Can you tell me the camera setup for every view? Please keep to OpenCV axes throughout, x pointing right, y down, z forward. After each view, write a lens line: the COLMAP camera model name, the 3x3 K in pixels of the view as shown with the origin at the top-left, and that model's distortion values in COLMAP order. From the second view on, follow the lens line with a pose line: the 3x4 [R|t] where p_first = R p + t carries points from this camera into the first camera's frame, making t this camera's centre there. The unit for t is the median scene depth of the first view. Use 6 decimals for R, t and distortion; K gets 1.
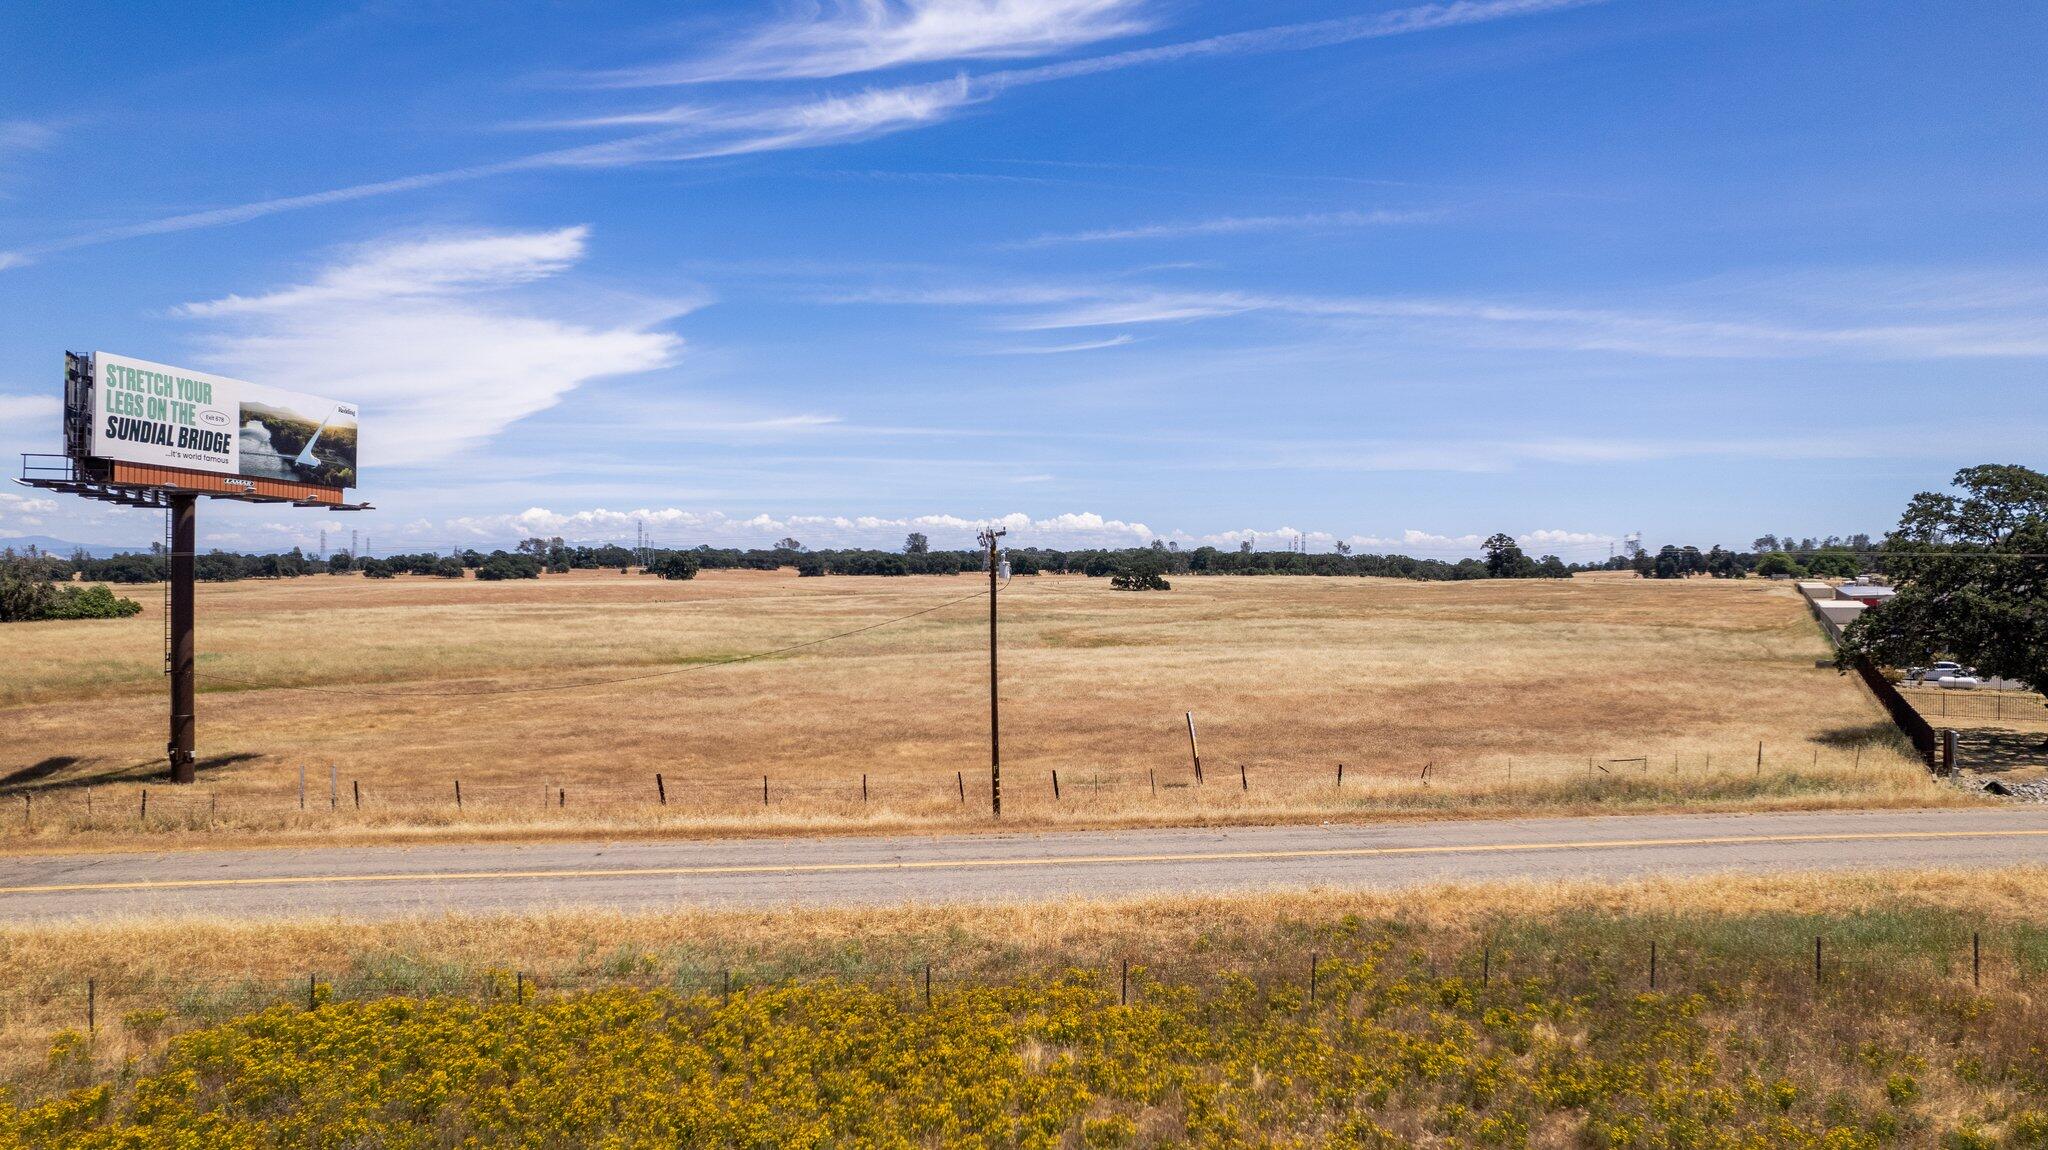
lens RADIAL K [[1322.3, 0, 1037.7], [0, 1322.3, 578.1], [0, 0, 1]] dist [-0.070301, 0.062122]
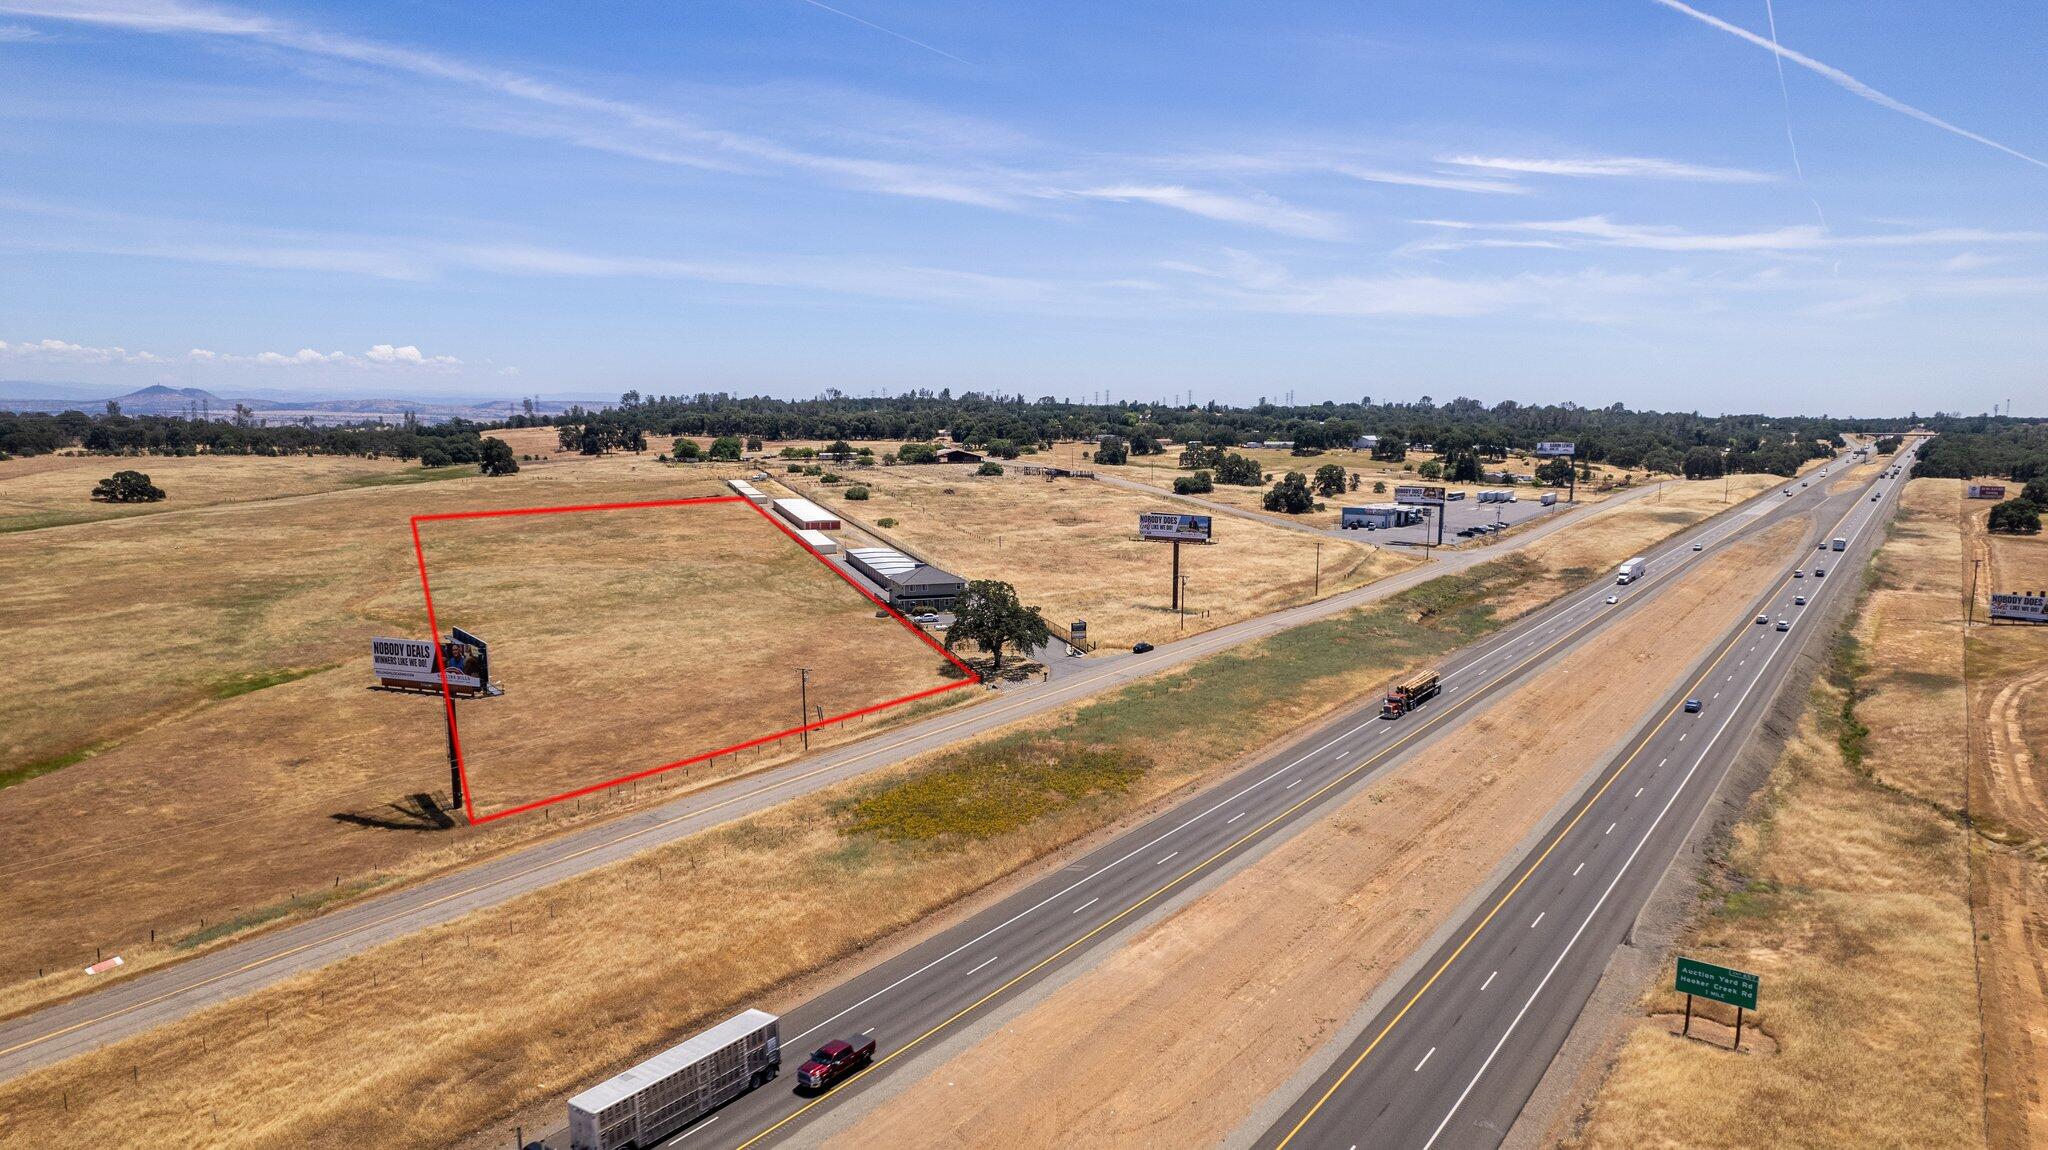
lens RADIAL K [[1322.3, 0, 1032.3], [0, 1322.3, 561.7], [0, 0, 1]] dist [-0.070301, 0.062122]
pose [[0.665997, -0.098853, 0.739375, -1.740434], [0.003496, 0.991583, 0.129423, -0.603510], [-0.745946, -0.083610, 0.660738, -1.335885]]
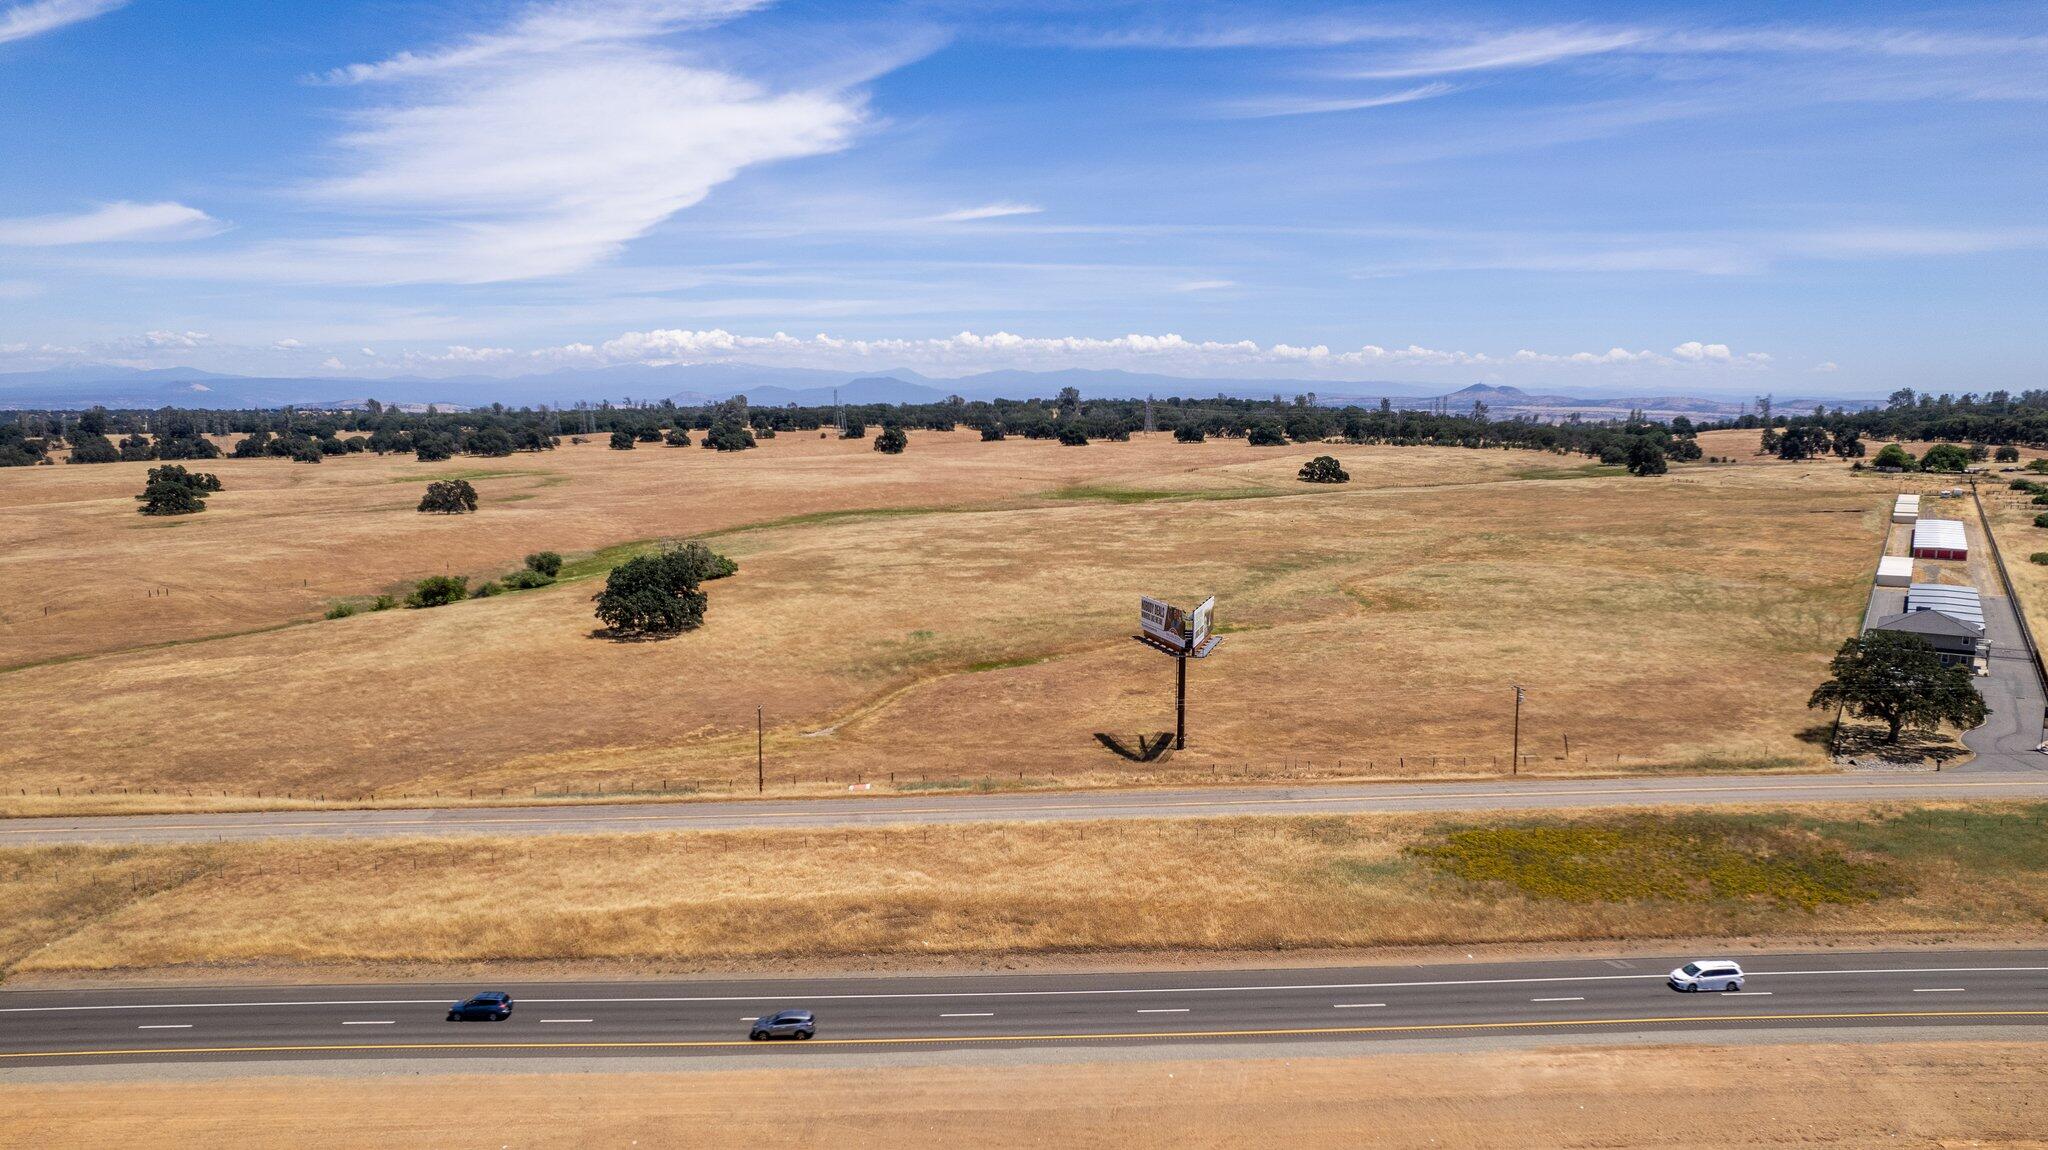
lens RADIAL K [[1322.3, 0, 1016.4], [0, 1322.3, 594.4], [0, 0, 1]] dist [-0.070301, 0.062122]
pose [[0.995642, 0.002625, -0.093223, -0.757370], [0.011247, 0.988928, 0.147966, -0.593183], [0.092579, -0.148370, 0.984589, -1.765592]]
